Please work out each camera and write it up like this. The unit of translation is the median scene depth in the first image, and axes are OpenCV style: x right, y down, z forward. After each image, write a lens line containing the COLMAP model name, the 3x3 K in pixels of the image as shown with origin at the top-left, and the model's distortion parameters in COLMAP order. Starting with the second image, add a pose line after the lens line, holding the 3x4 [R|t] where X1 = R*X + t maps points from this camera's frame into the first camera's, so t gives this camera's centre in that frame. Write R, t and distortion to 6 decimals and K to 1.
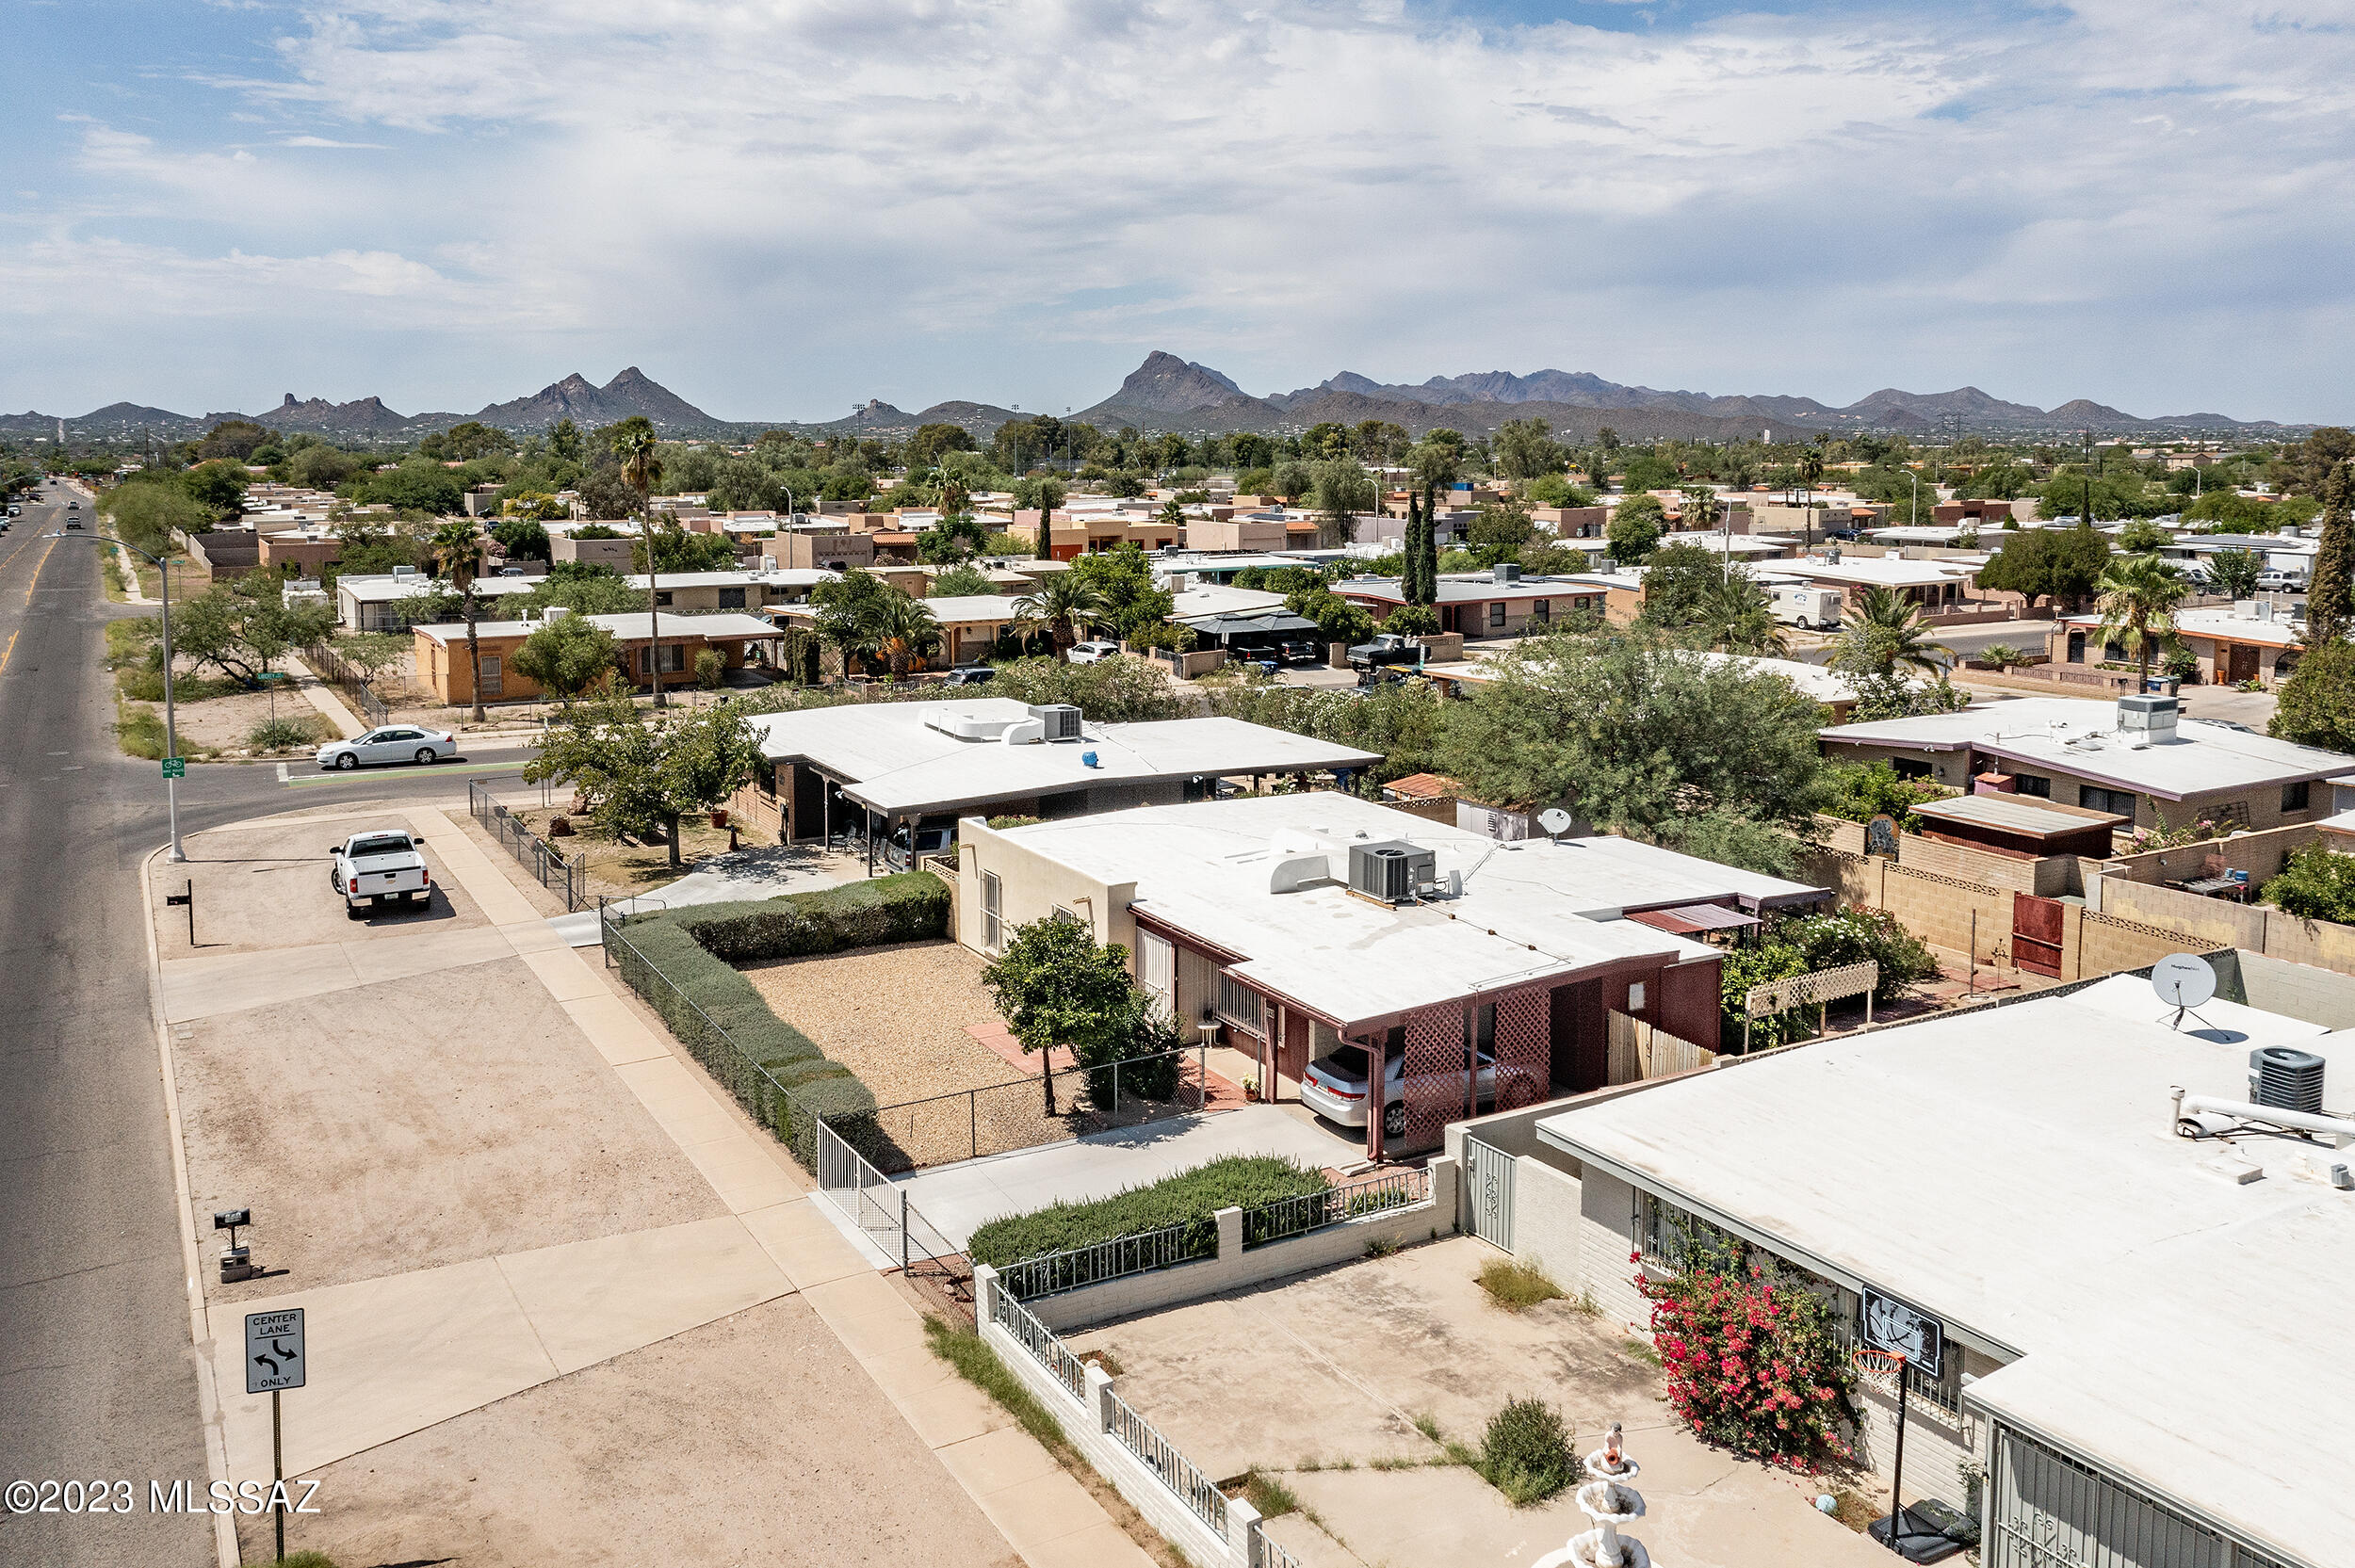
lens RADIAL K [[1937.0, 0, 1126.7], [0, 1937.0, 781.8], [0, 0, 1]] dist [-0.013518, 0.000122]
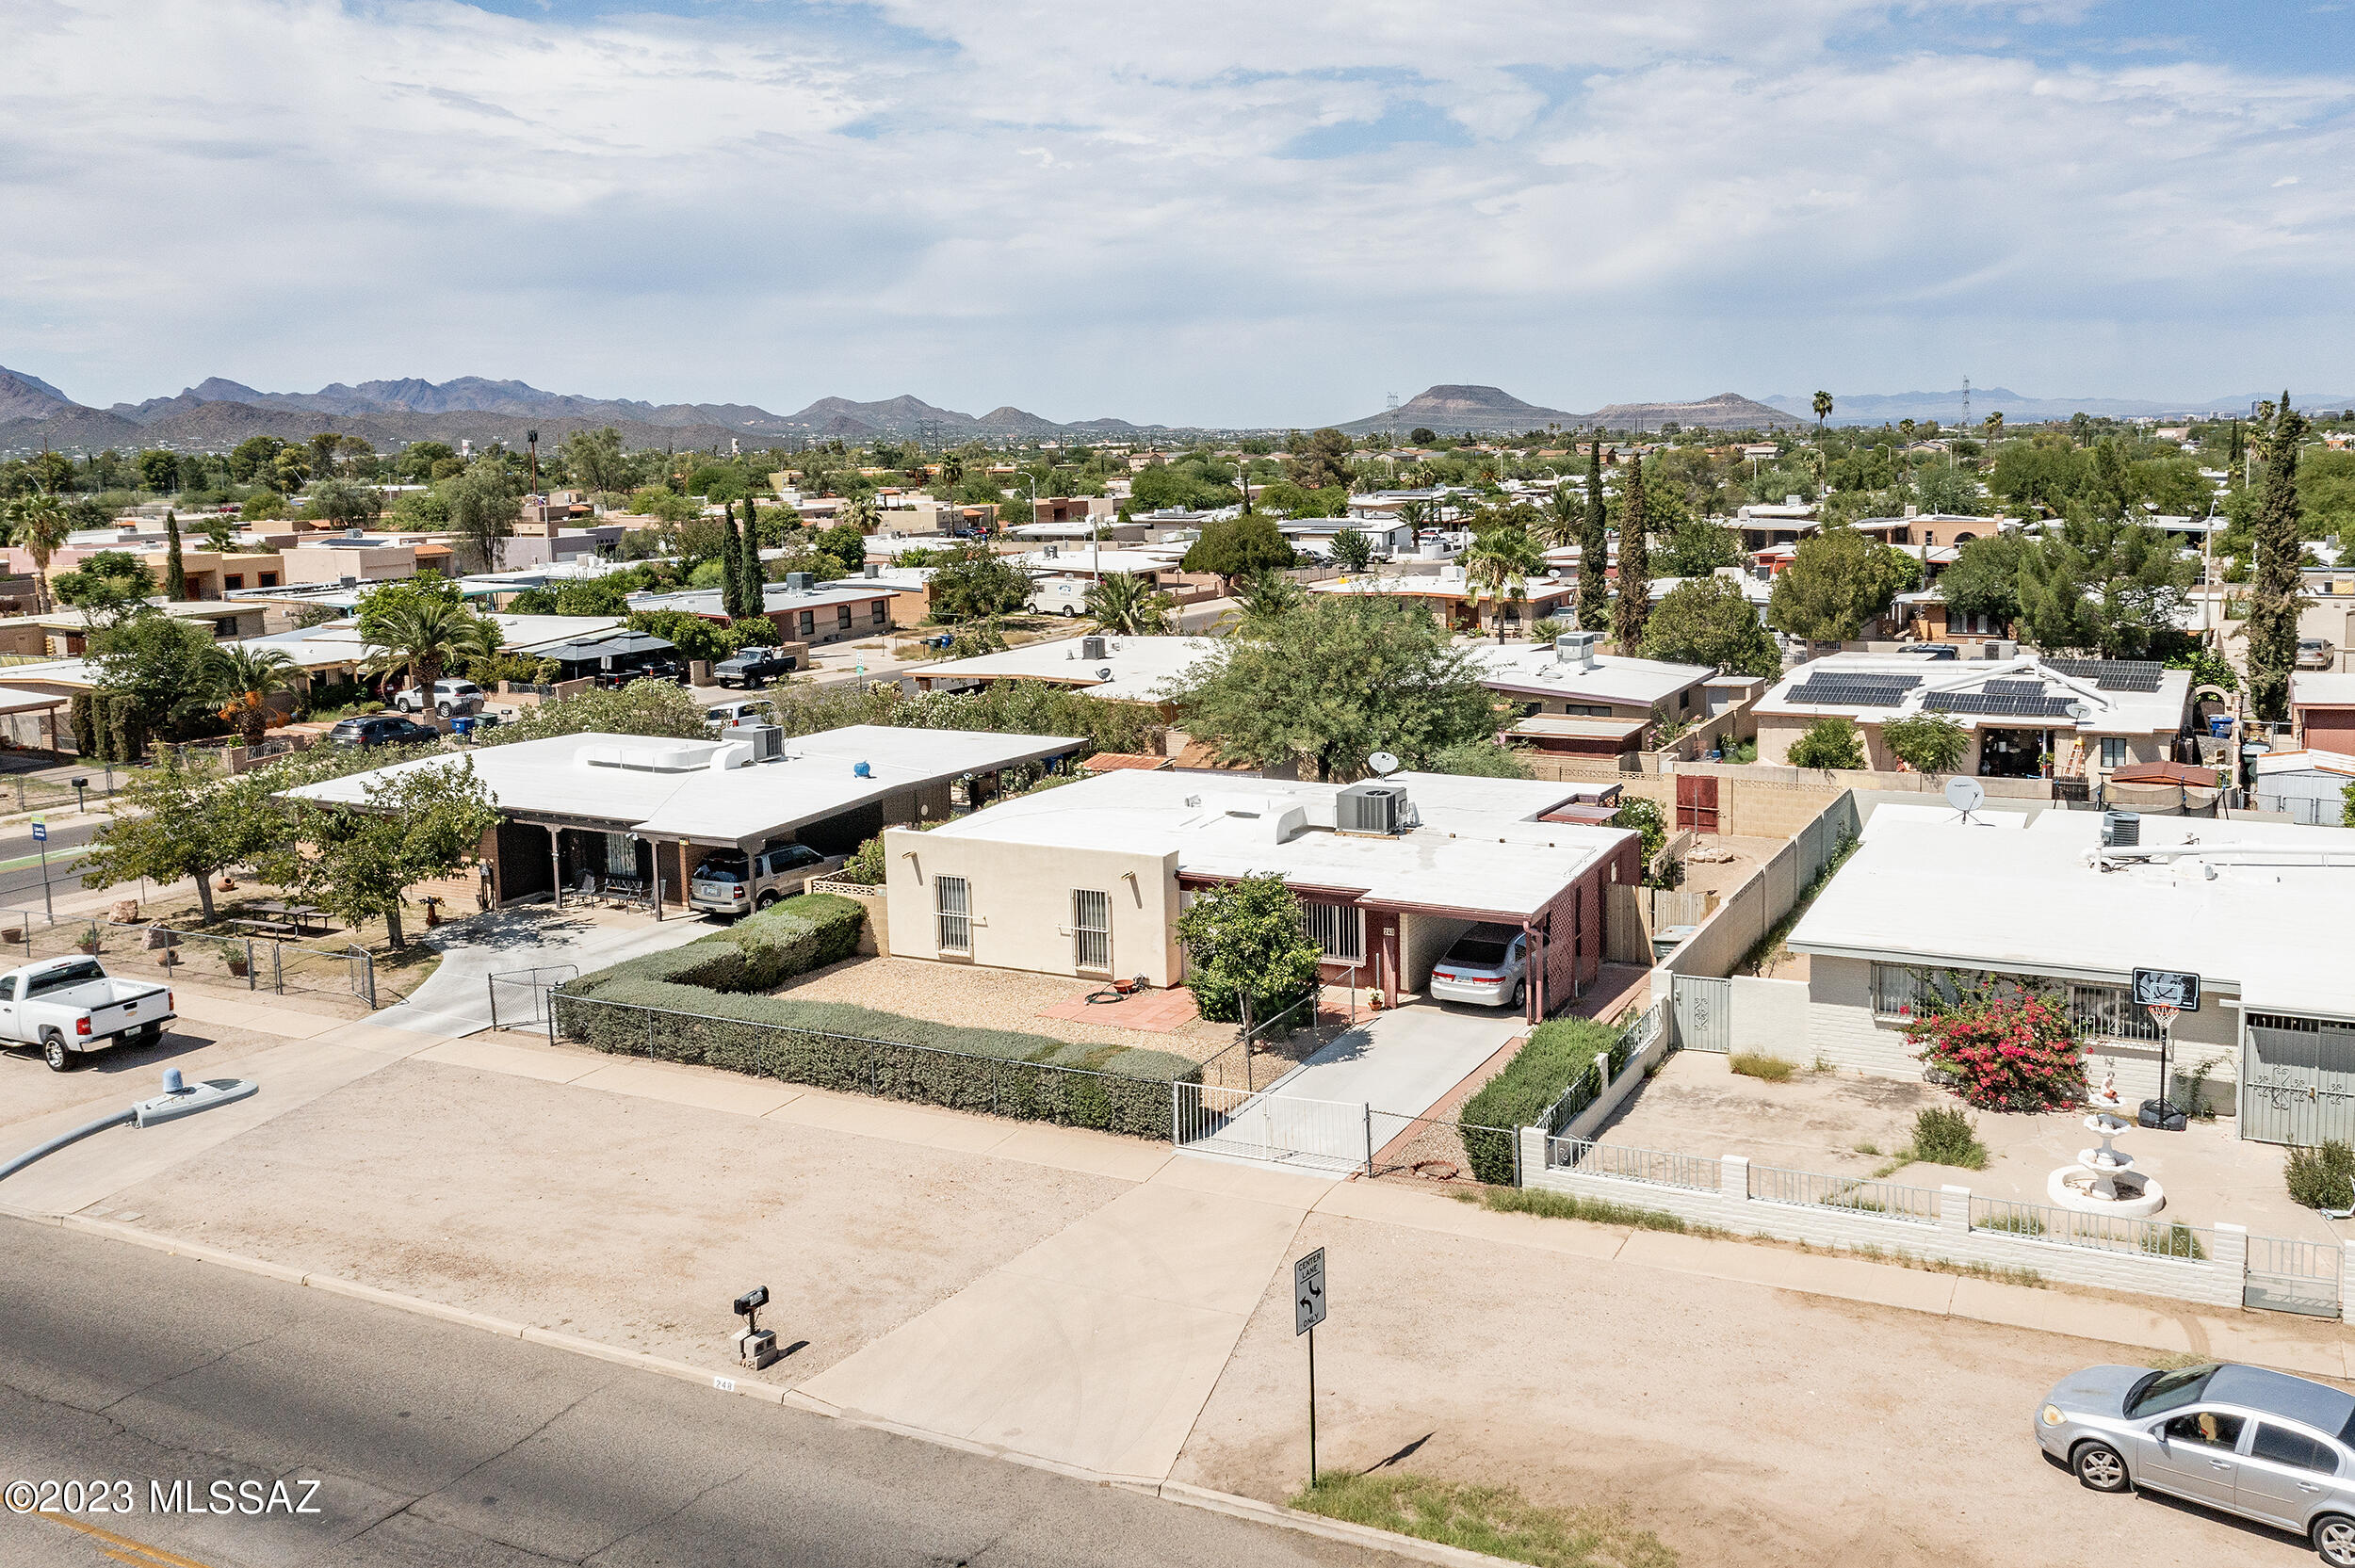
lens RADIAL K [[1938.3, 0, 1380.0], [0, 1938.3, 849.5], [0, 0, 1]] dist [-0.014008, 0.006951]
pose [[0.787118, -0.138229, 0.601114, -0.135496], [0.120658, 0.990243, 0.069718, -0.002698], [-0.604886, 0.017653, 0.796116, 0.014587]]
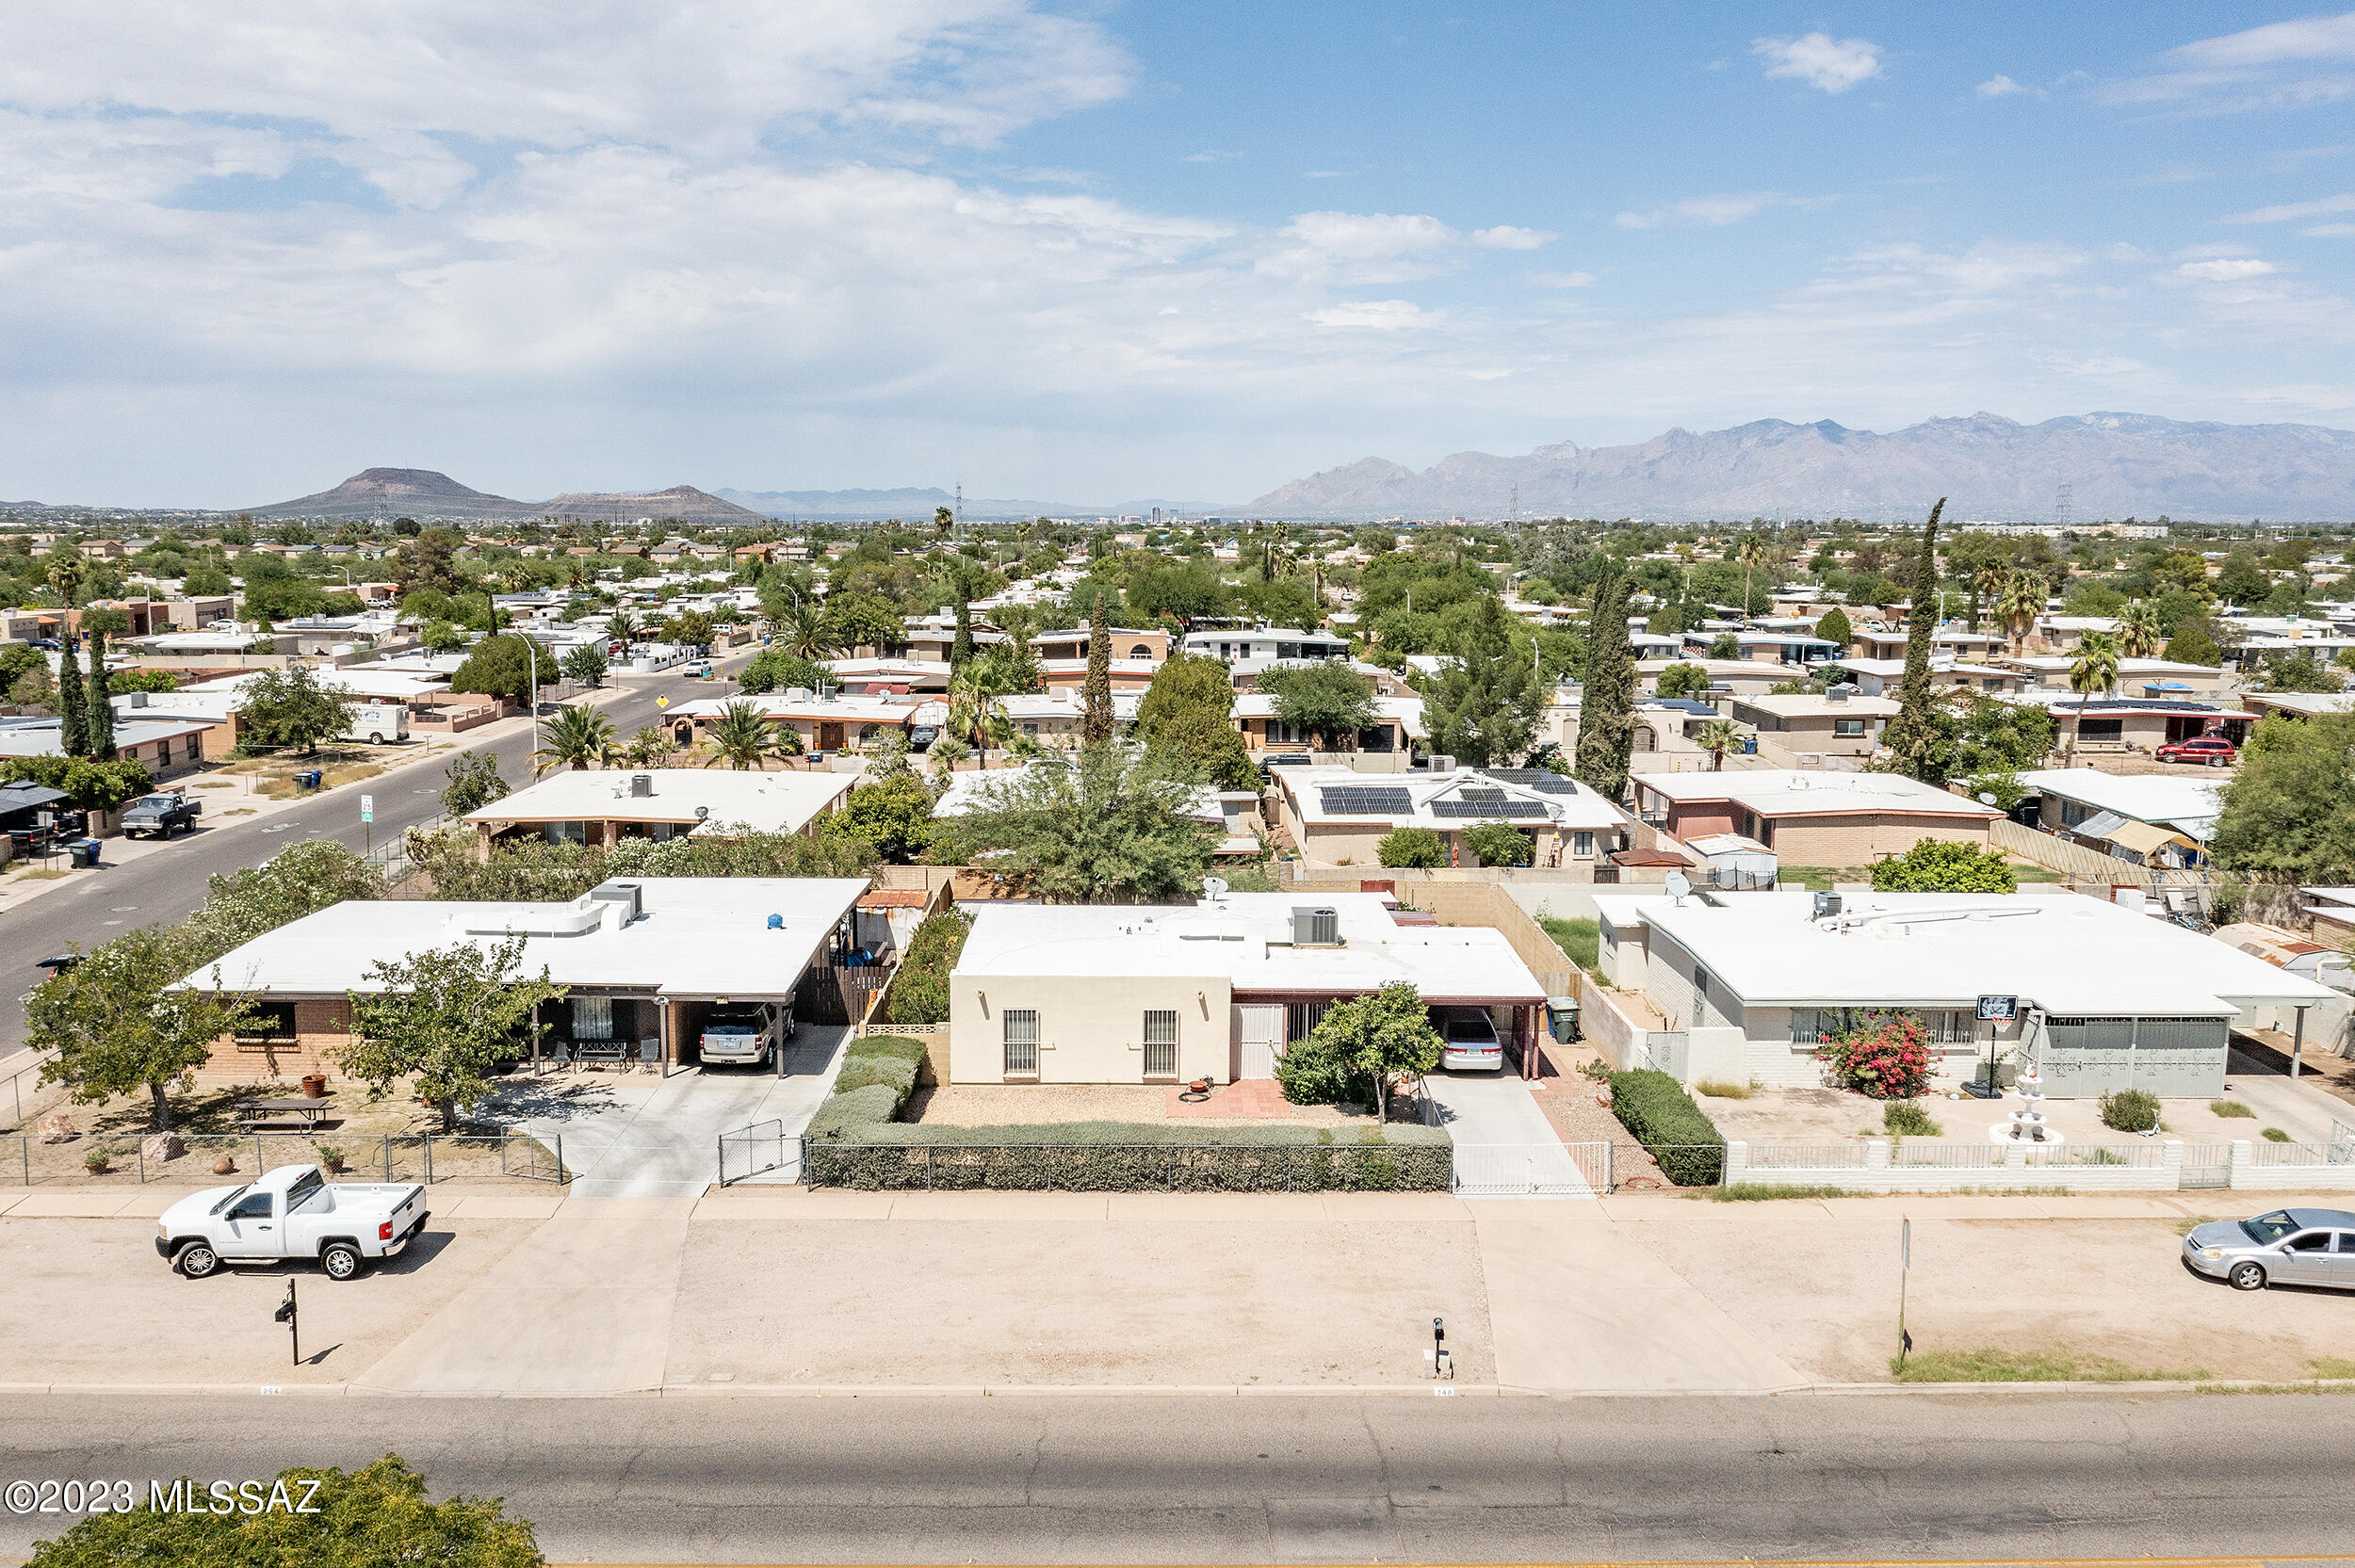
lens RADIAL K [[1885.9, 0, 1175.2], [0, 1885.9, 1017.7], [0, 0, 1]] dist [-0.010489, 0.009489]
pose [[0.433400, -0.224356, 0.872828, -0.277285], [0.146960, 0.973146, 0.177169, -0.036683], [-0.889139, 0.051486, 0.454733, 0.107415]]
